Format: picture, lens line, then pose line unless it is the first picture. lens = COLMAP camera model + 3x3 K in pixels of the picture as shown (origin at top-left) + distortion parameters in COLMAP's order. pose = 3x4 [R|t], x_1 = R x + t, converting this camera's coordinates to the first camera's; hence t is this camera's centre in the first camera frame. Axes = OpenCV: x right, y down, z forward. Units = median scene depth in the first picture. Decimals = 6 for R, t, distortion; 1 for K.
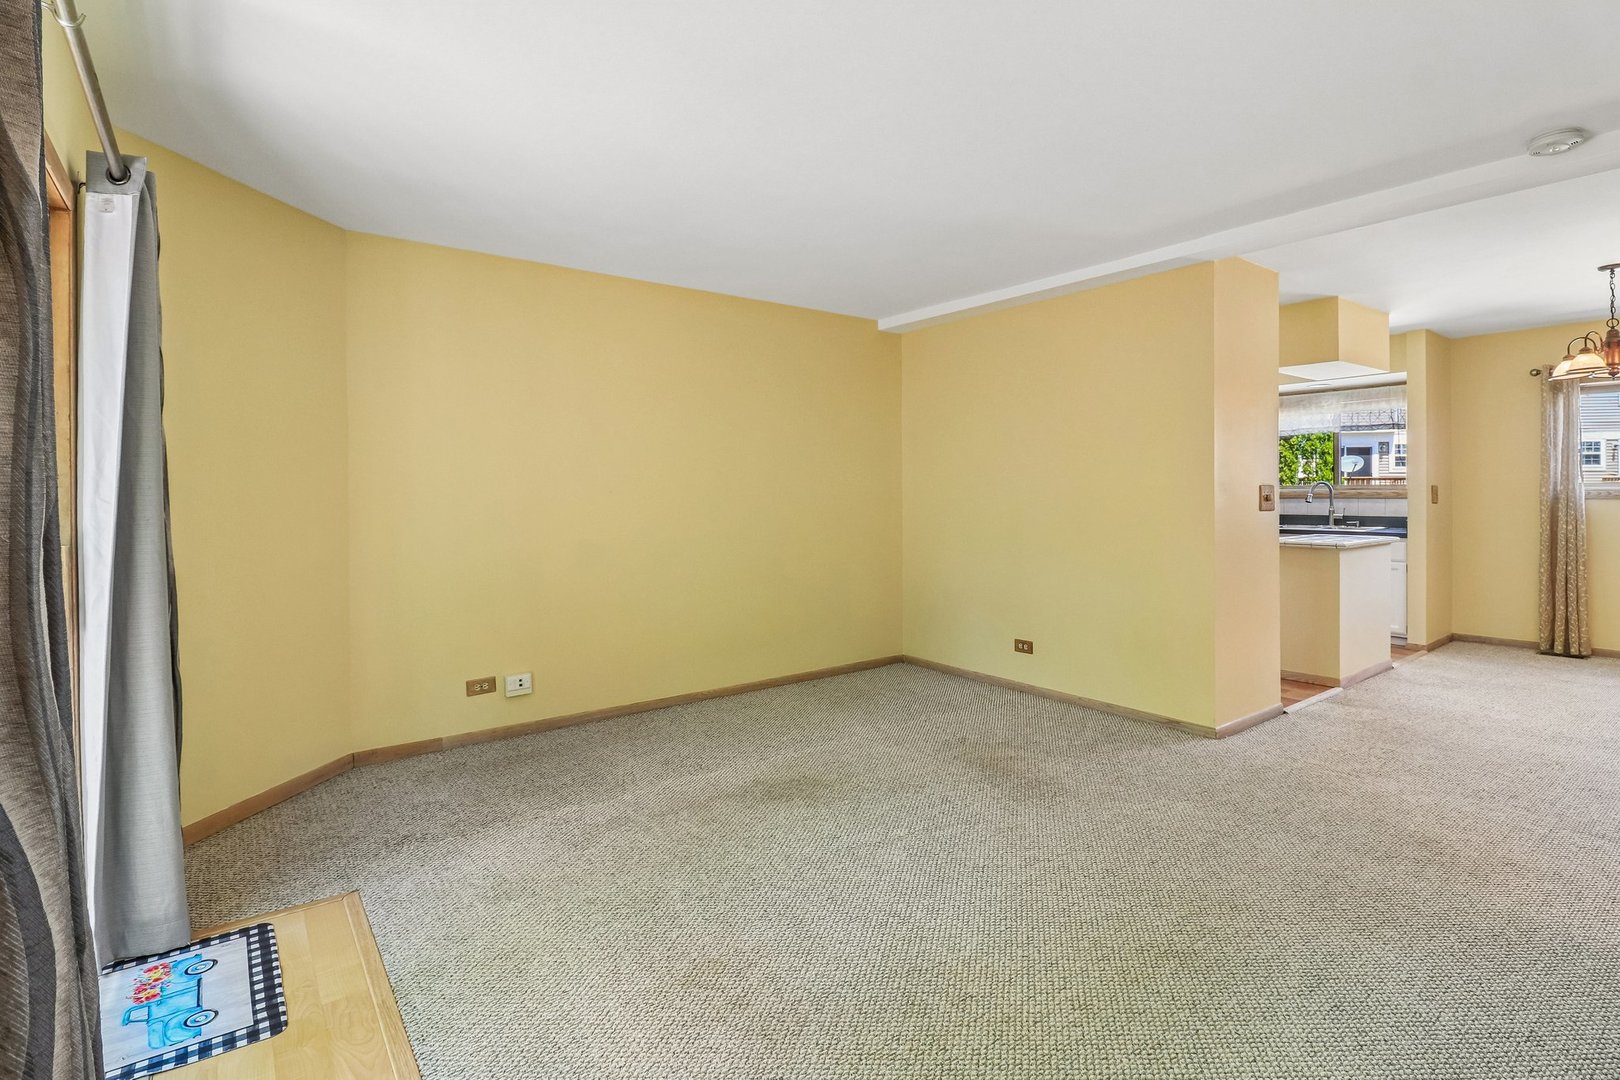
lens RADIAL K [[762.1, 0, 829.4], [0, 762.1, 506.9], [0, 0, 1]] dist [0.009472, -0.012382]
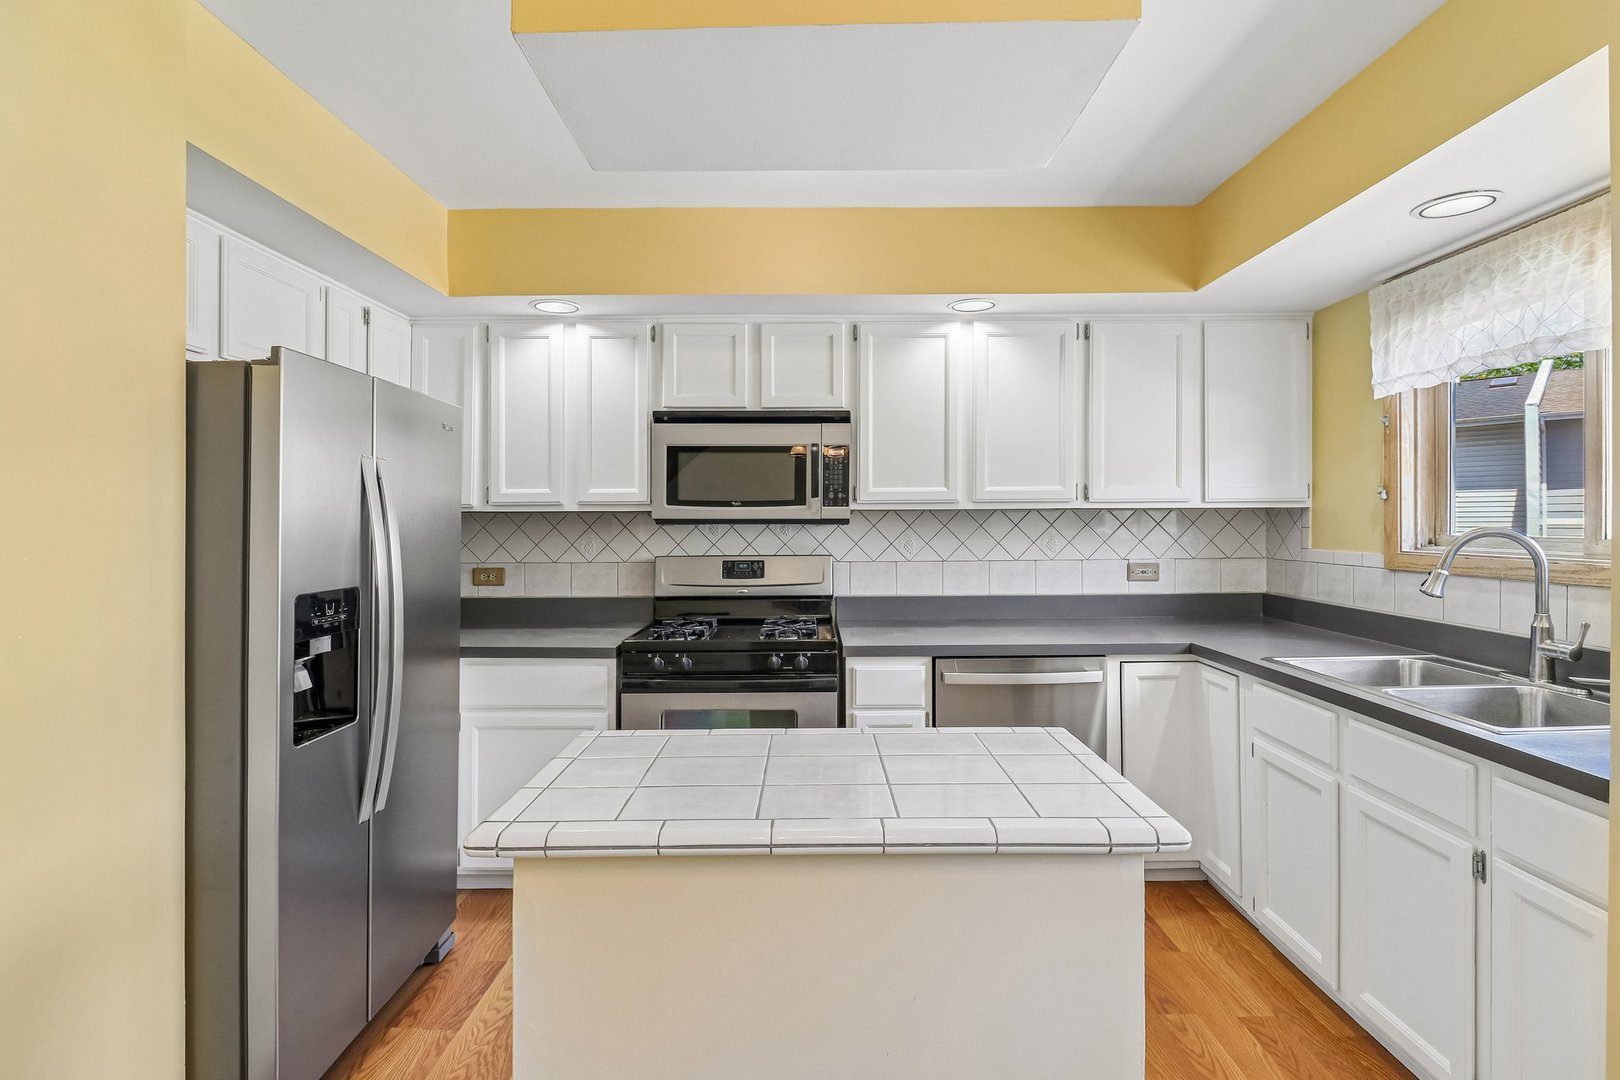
lens RADIAL K [[762.1, 0, 805.0], [0, 762.1, 514.7], [0, 0, 1]] dist [0.009472, -0.012382]
pose [[0.794503, 0.001464, -0.607258, 1.013900], [-0.014162, 0.999770, -0.016118, -0.048131], [0.607095, 0.021406, 0.794341, 0.999850]]
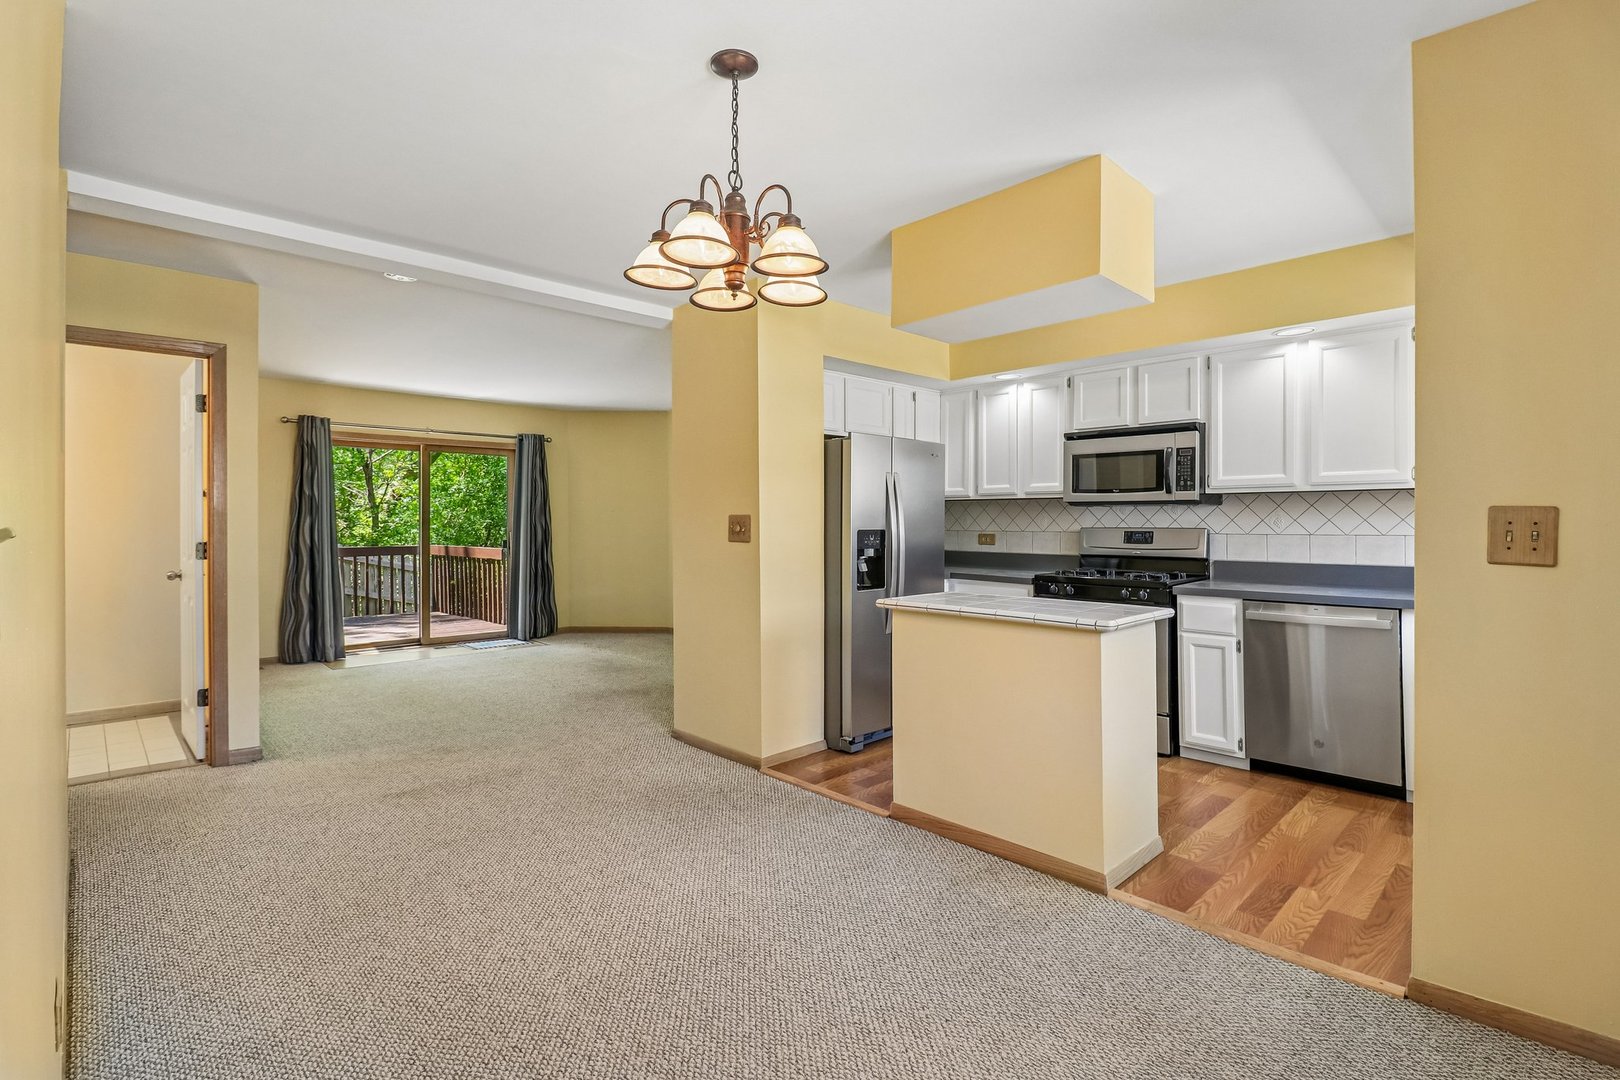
lens RADIAL K [[762.1, 0, 818.8], [0, 762.1, 512.2], [0, 0, 1]] dist [0.009472, -0.012382]
pose [[0.139003, -0.003235, -0.990287, 1.535966], [-0.016315, 0.999851, -0.005556, -0.026279], [0.990158, 0.016928, 0.138929, 0.966830]]
